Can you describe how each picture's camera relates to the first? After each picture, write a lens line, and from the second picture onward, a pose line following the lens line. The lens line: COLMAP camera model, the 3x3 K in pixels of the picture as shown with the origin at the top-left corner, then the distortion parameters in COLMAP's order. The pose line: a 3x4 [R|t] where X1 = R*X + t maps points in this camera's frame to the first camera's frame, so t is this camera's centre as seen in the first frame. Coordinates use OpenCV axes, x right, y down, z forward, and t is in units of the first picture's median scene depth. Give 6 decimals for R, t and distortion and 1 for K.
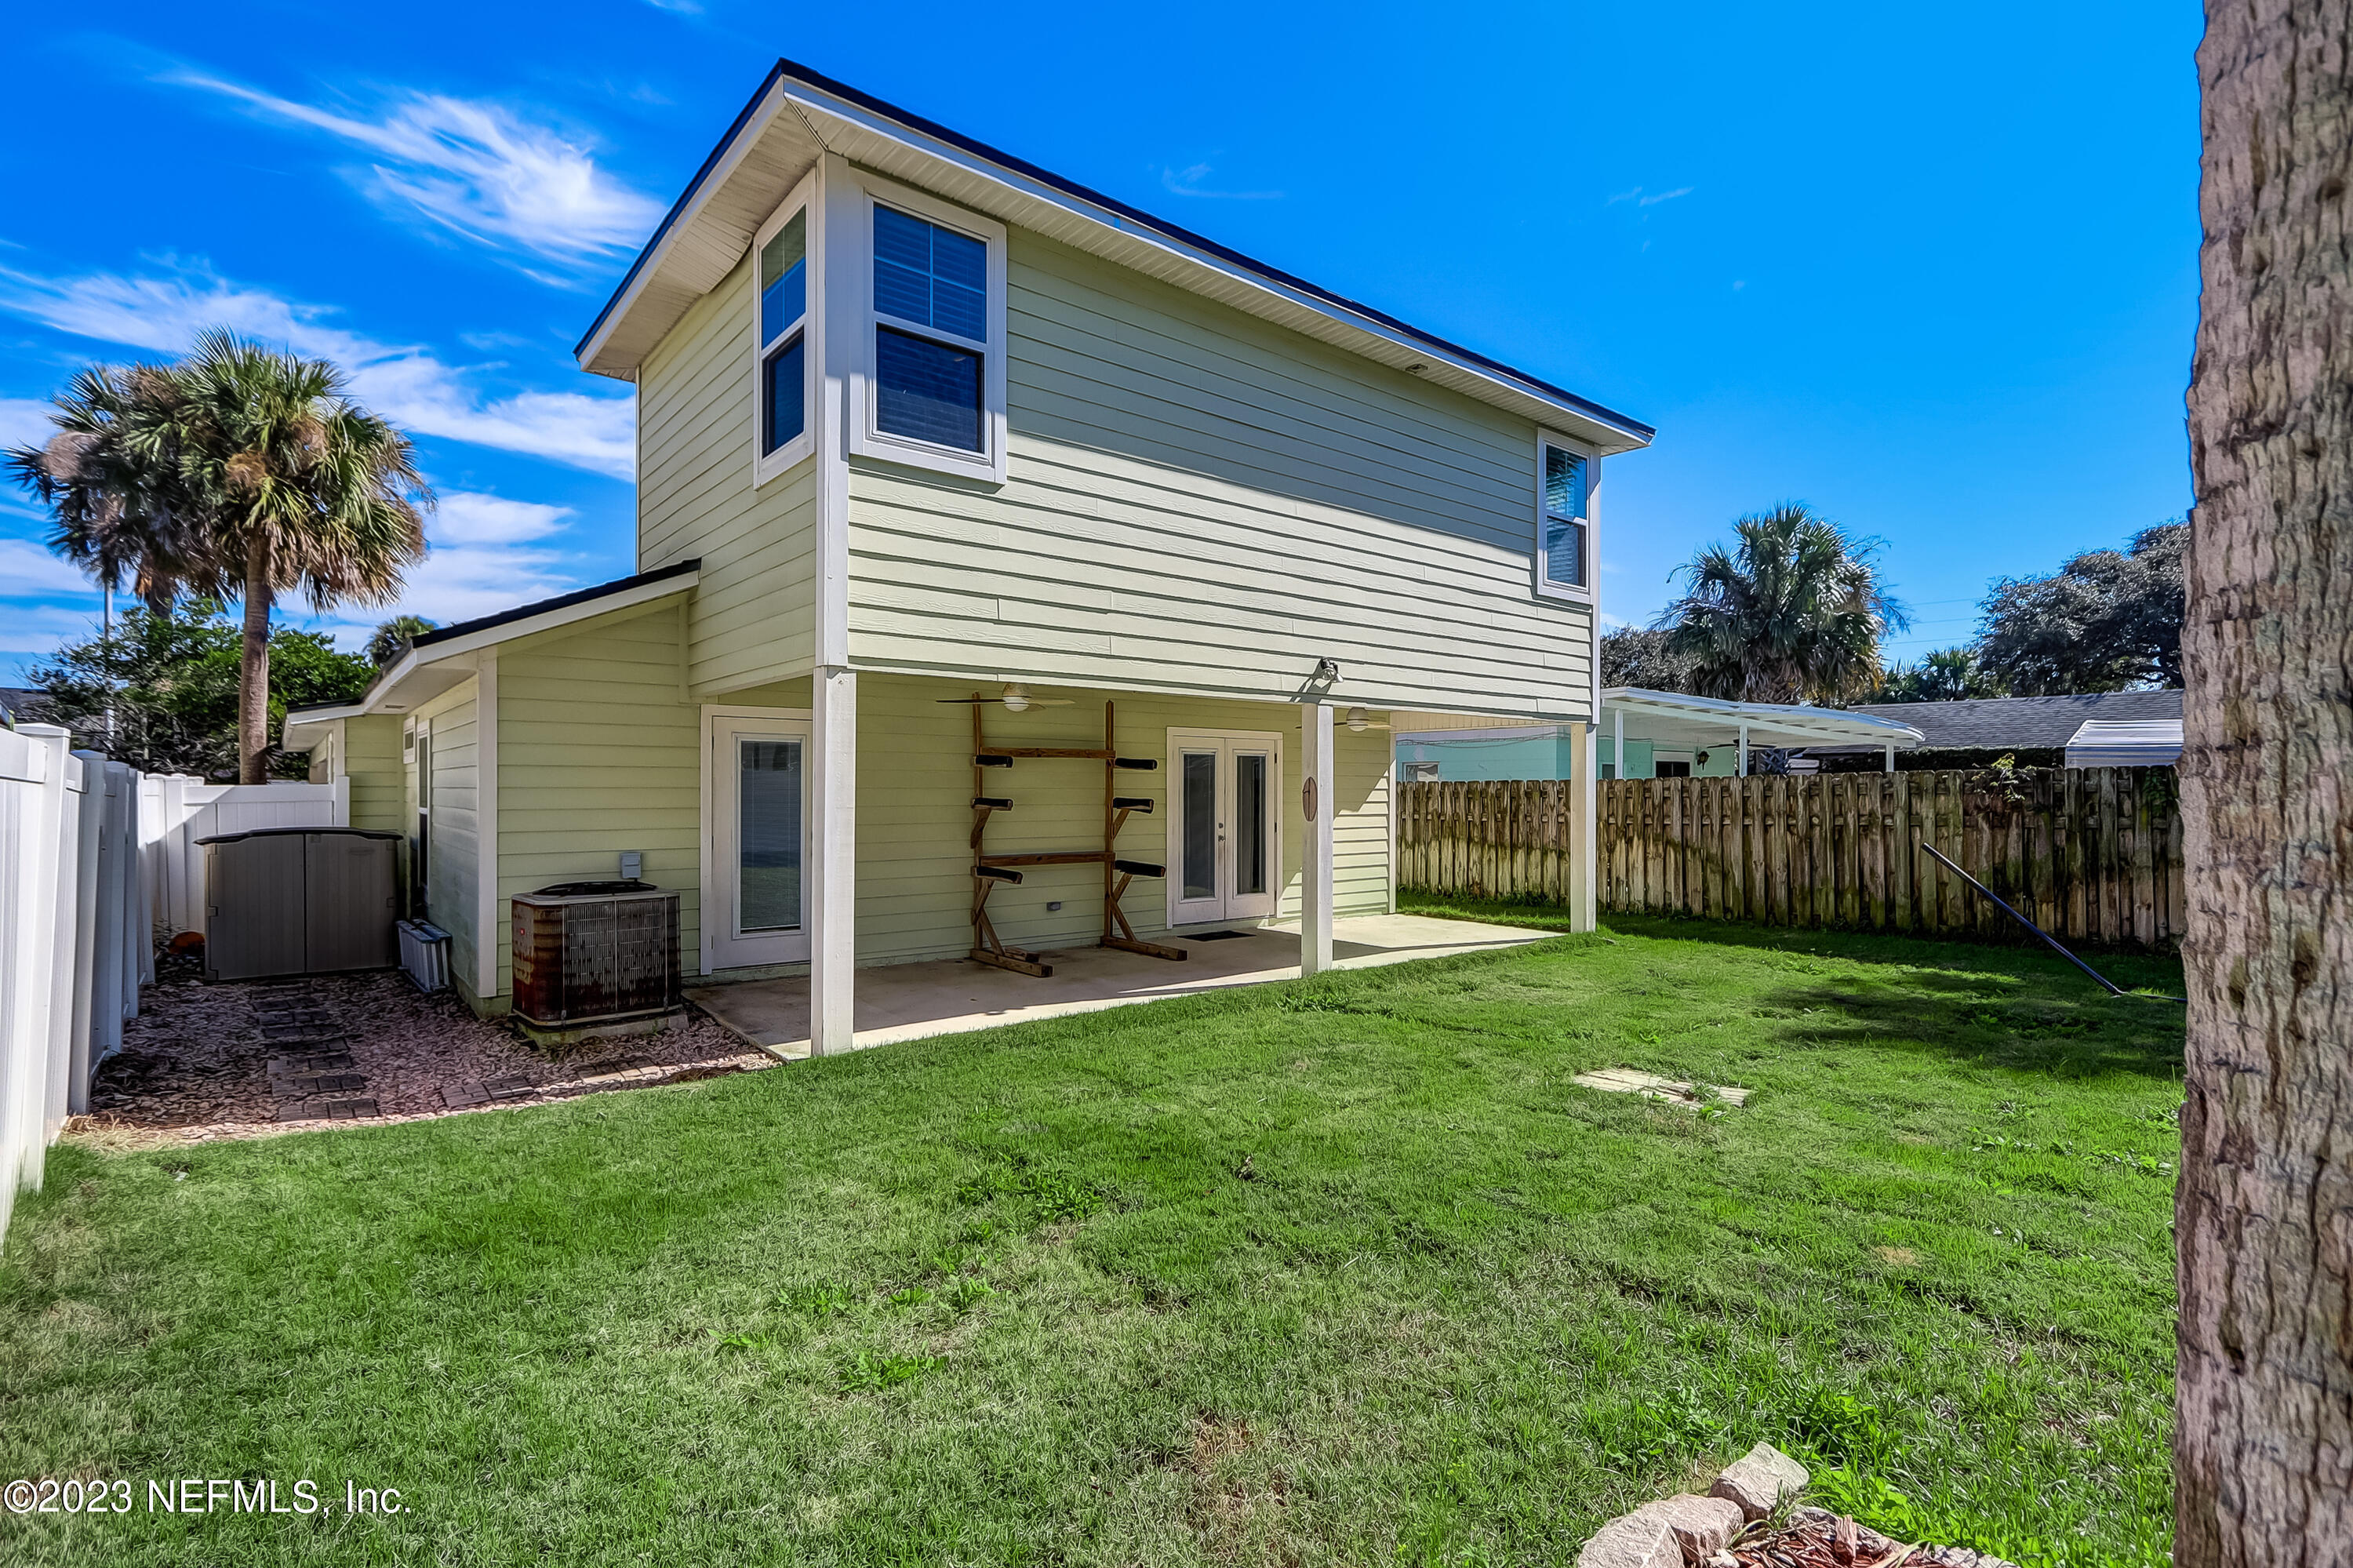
lens RADIAL K [[1098.9, 0, 1167.0], [0, 1098.9, 786.5], [0, 0, 1]] dist [0.000005, 0.003509]
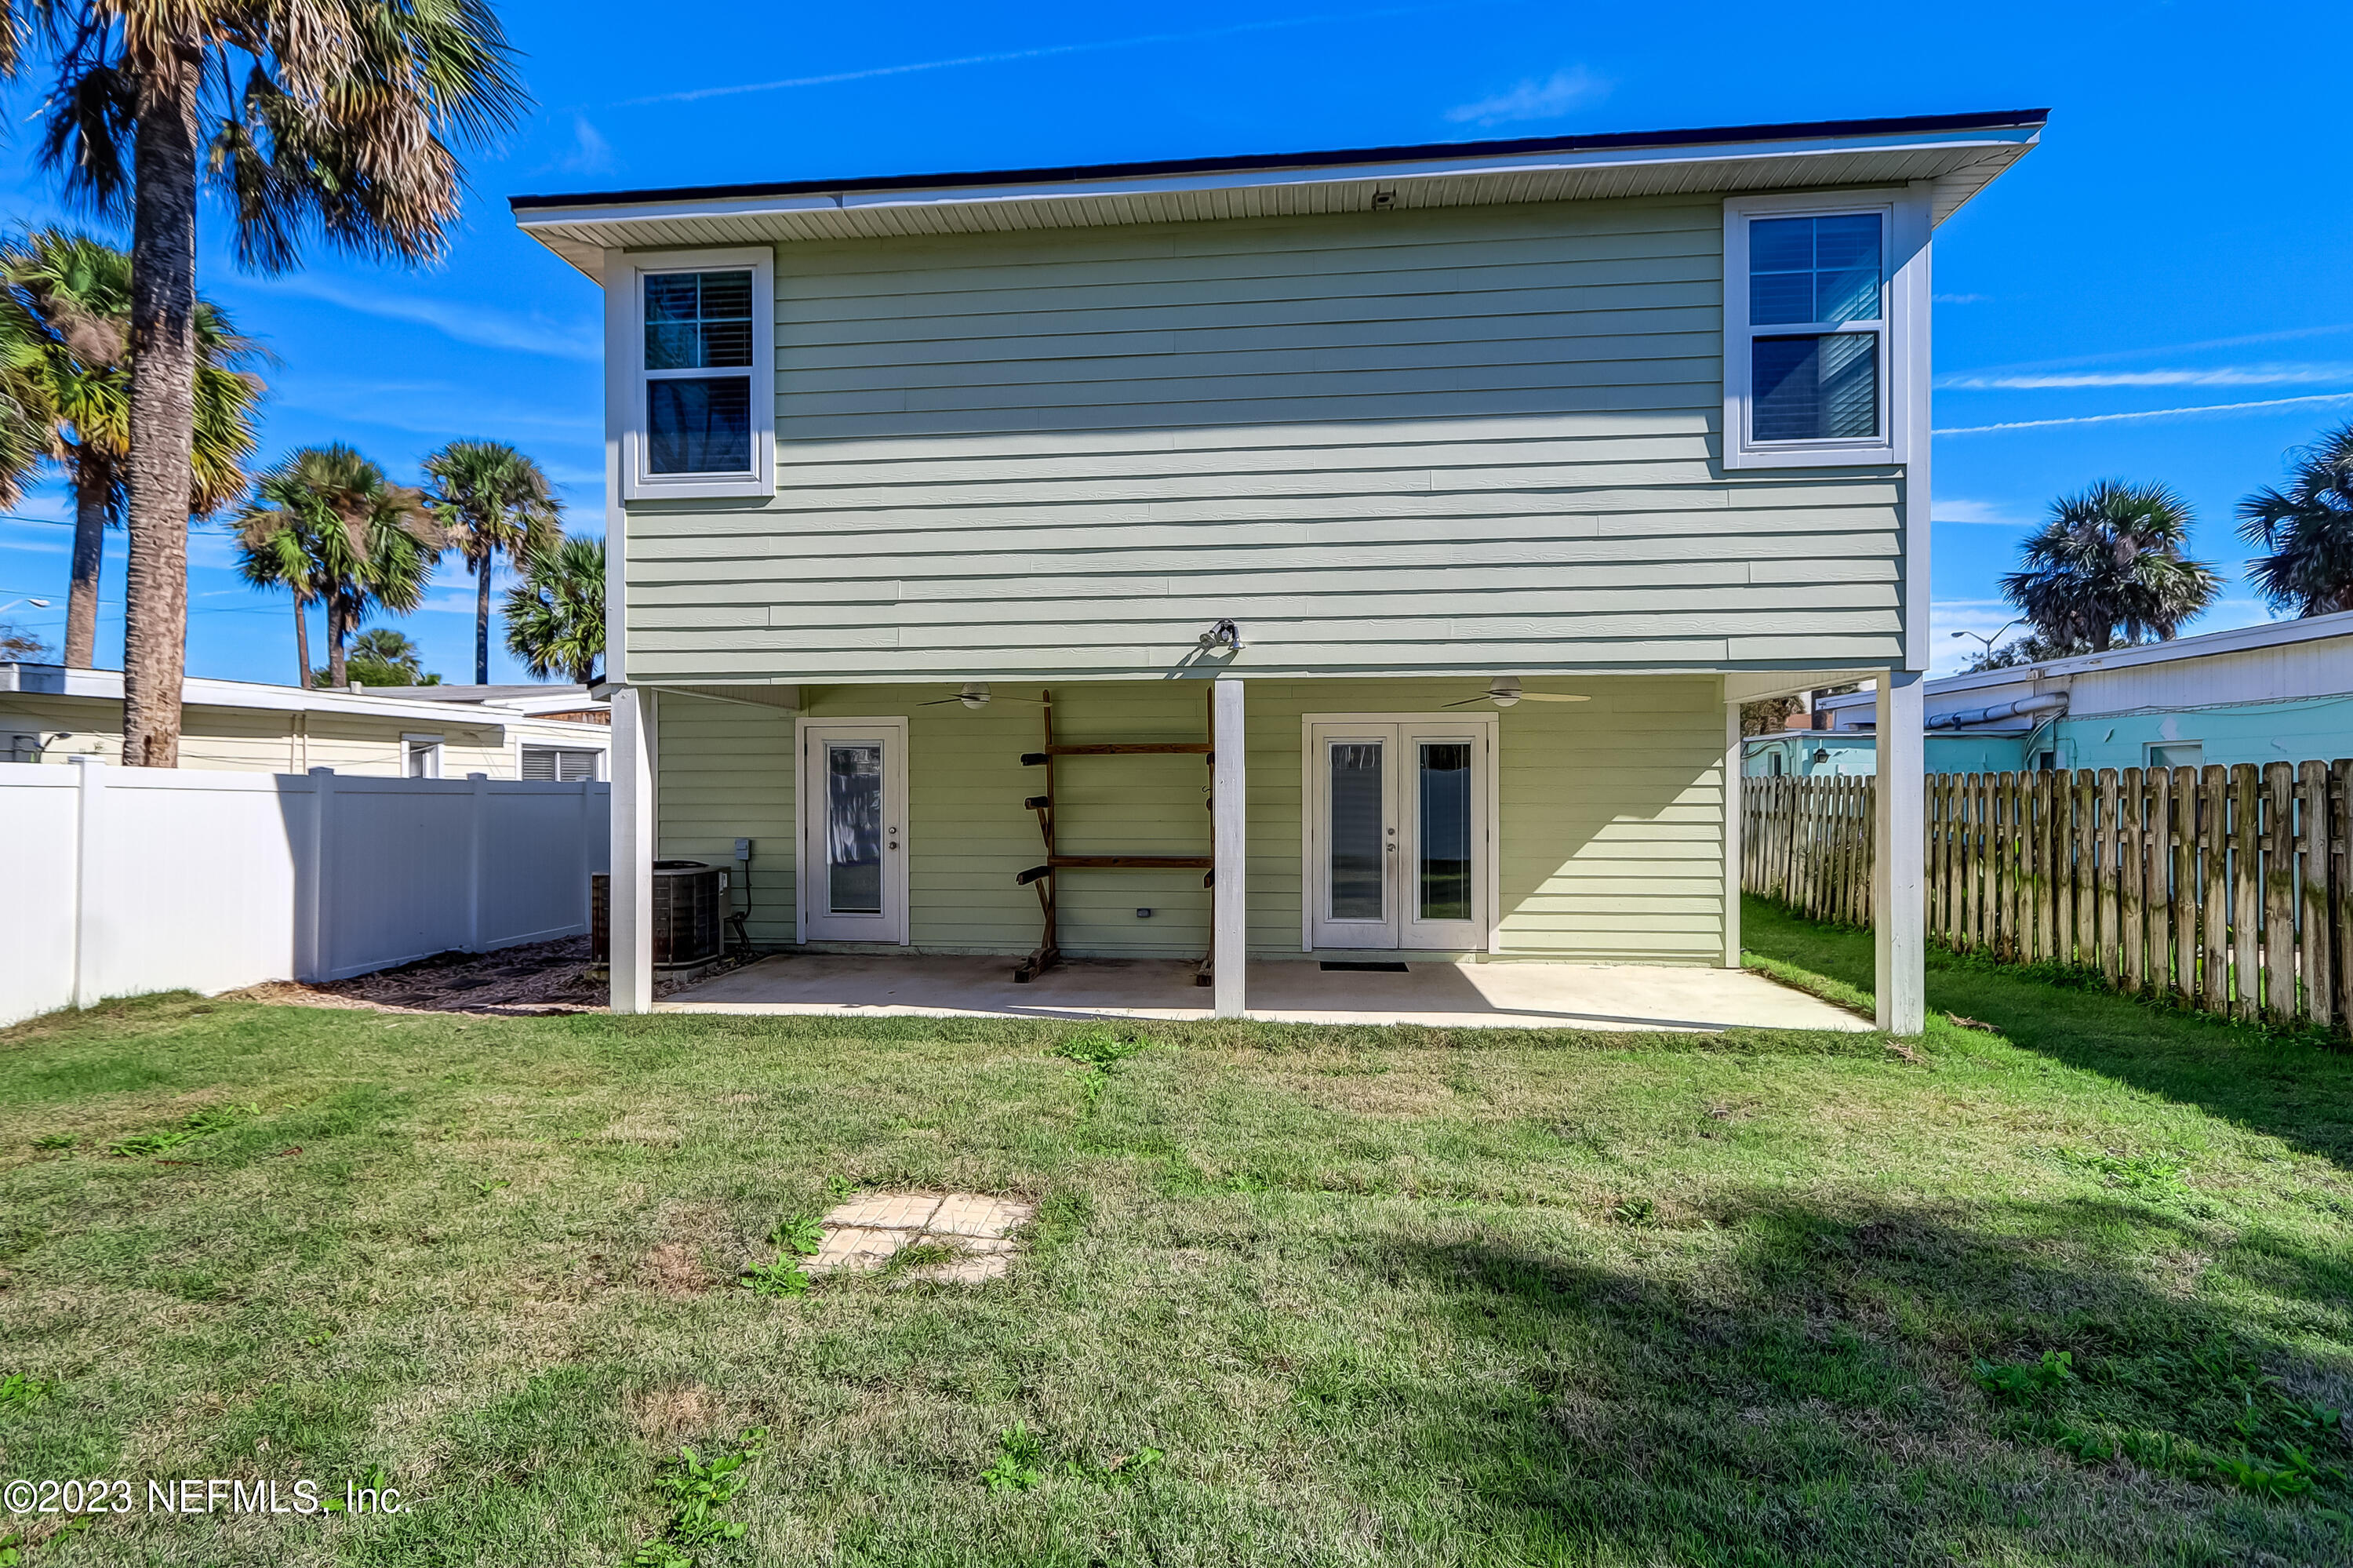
lens RADIAL K [[1098.9, 0, 1167.0], [0, 1098.9, 786.5], [0, 0, 1]] dist [0.000005, 0.003509]
pose [[0.707123, -0.003271, -0.707083, 0.601448], [0.004618, 0.999989, -0.000008, 0.001917], [0.707076, -0.003259, 0.707130, 0.371544]]
